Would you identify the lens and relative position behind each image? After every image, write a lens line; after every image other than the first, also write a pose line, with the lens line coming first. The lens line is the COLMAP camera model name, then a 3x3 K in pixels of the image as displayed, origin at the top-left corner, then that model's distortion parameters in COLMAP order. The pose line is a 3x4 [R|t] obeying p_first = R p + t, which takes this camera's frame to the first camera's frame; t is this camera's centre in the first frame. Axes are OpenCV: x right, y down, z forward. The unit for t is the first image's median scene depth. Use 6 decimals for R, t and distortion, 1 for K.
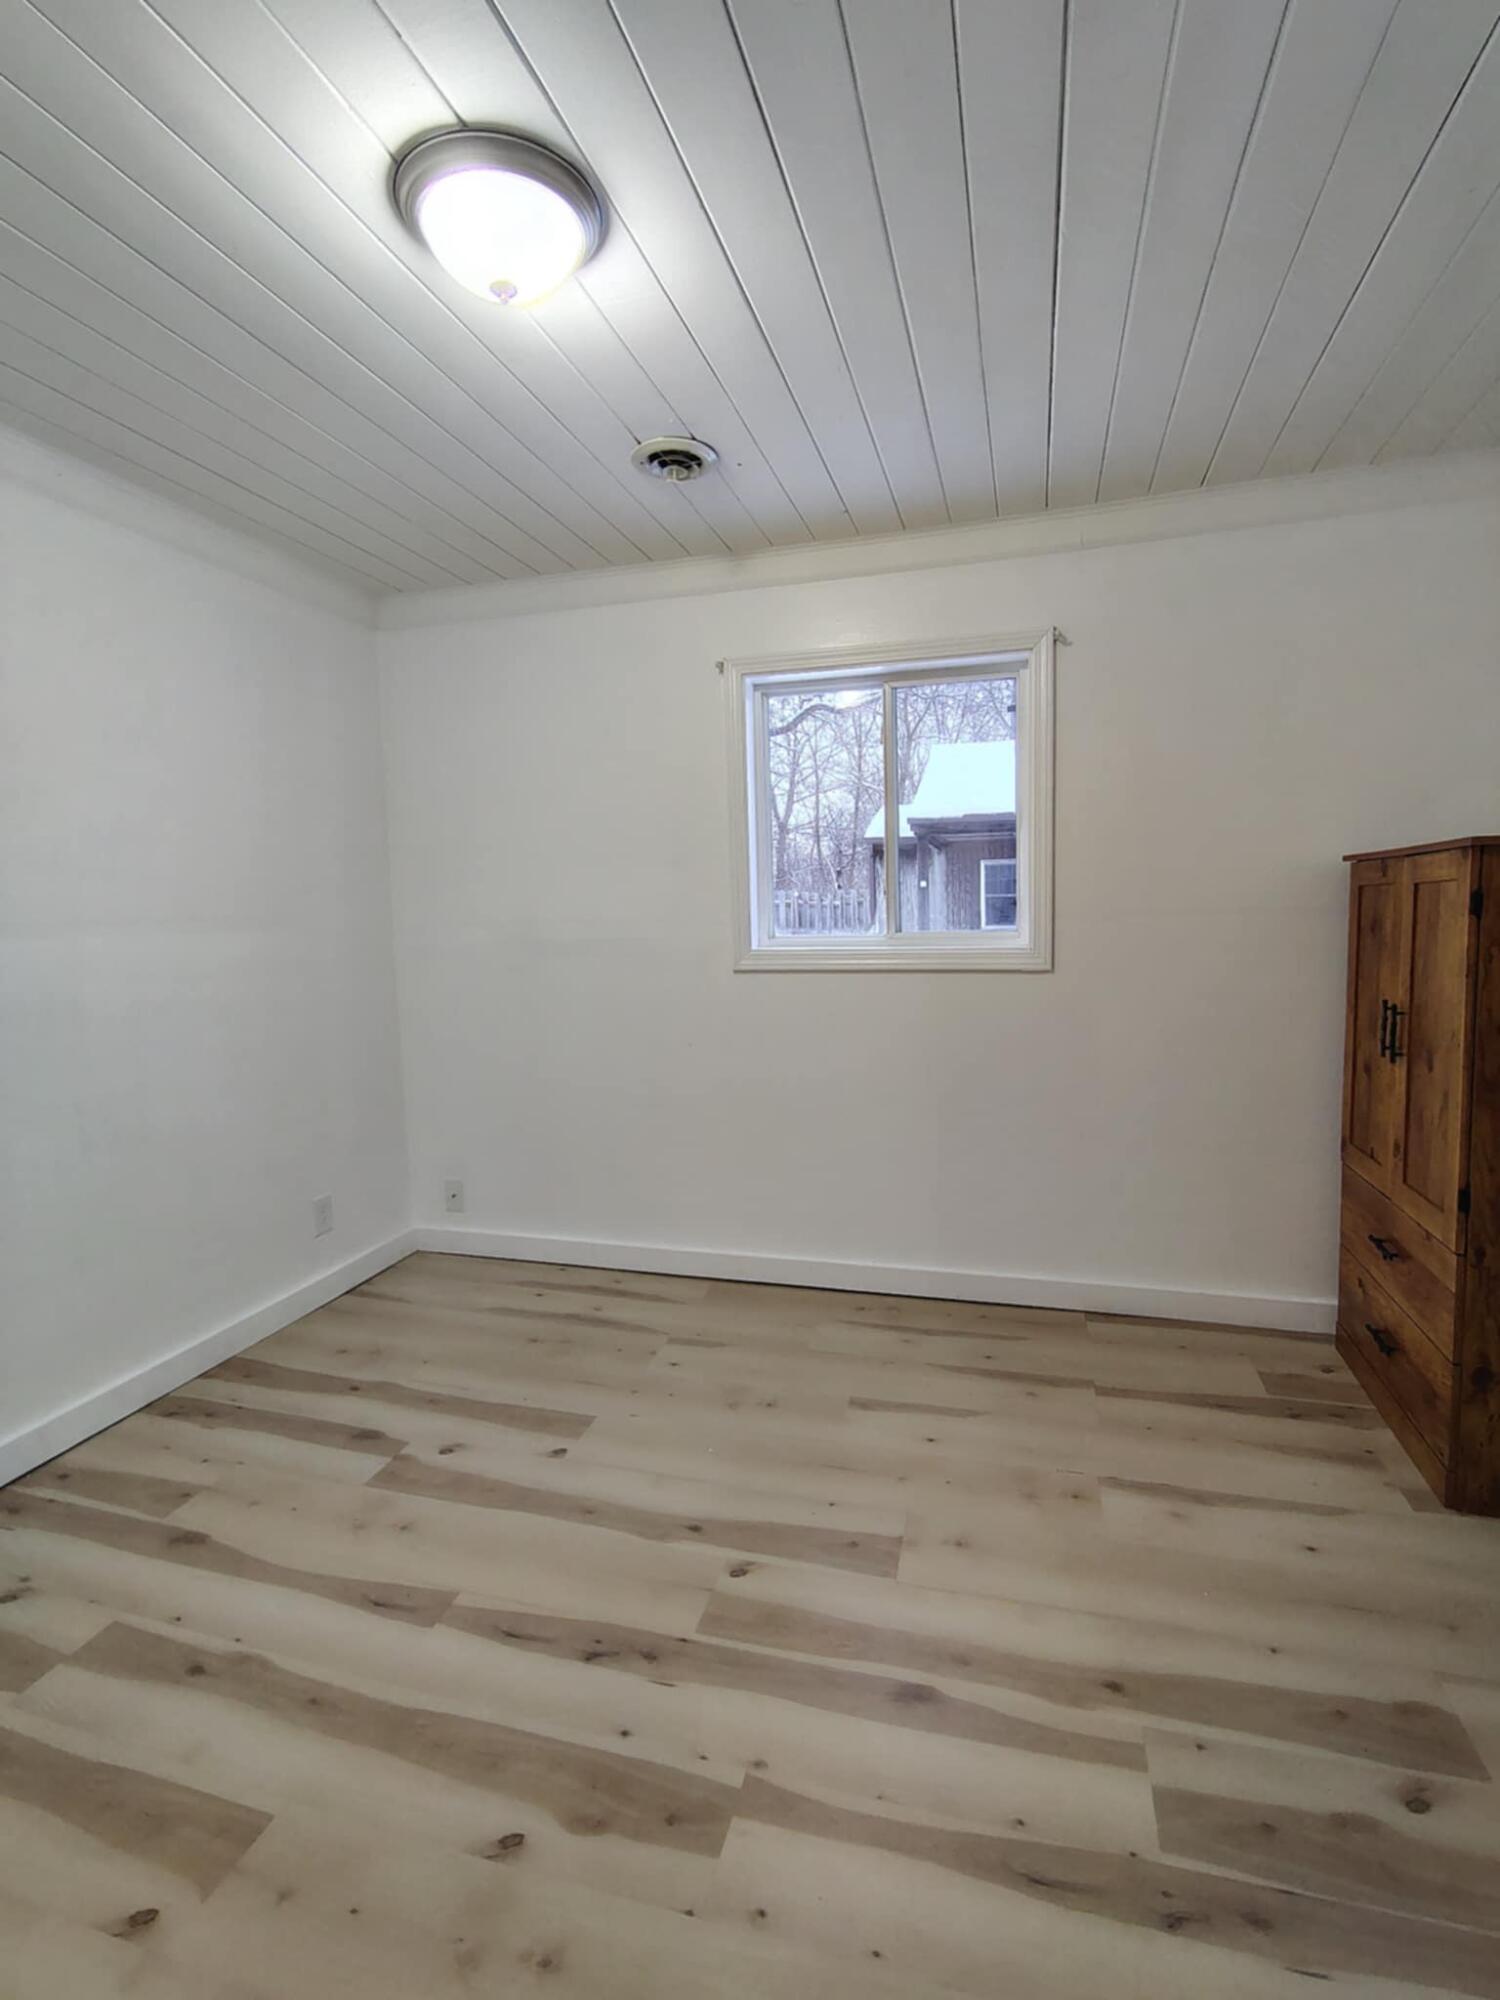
lens RADIAL K [[928.1, 0, 742.1], [0, 928.1, 994.7], [0, 0, 1]] dist [-0.001656, 0.000186]
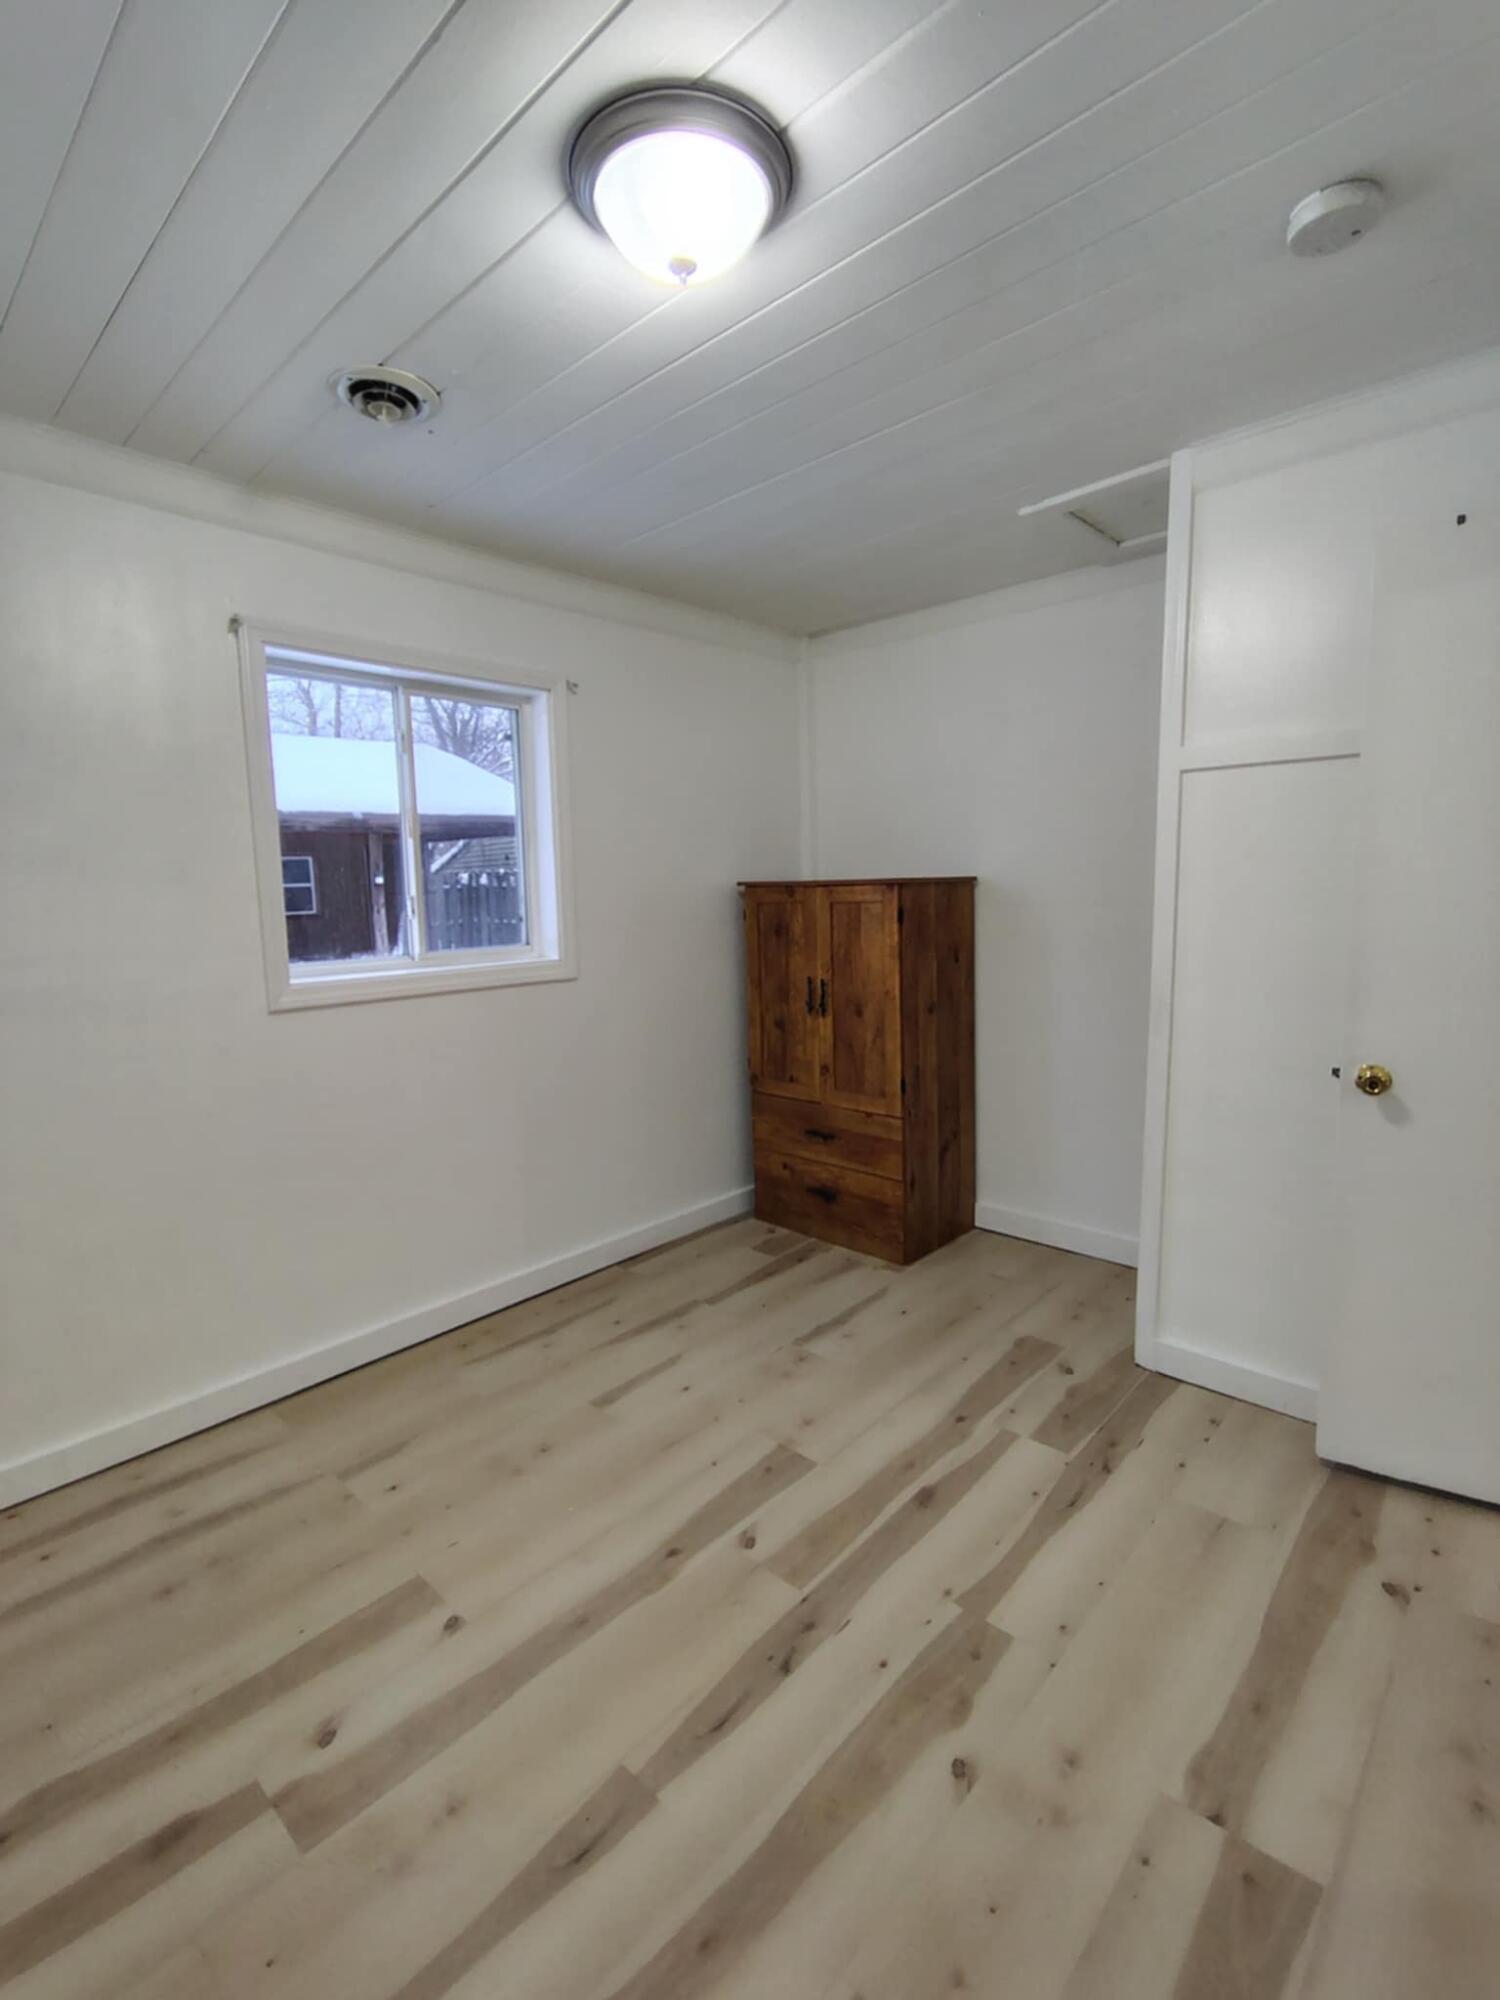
lens RADIAL K [[928.1, 0, 737.7], [0, 928.1, 999.9], [0, 0, 1]] dist [-0.001656, 0.000186]
pose [[0.453435, -0.098319, 0.885850, -0.759980], [0.098496, 0.993337, 0.059833, -0.062736], [-0.885830, 0.060122, 0.460098, 0.396233]]
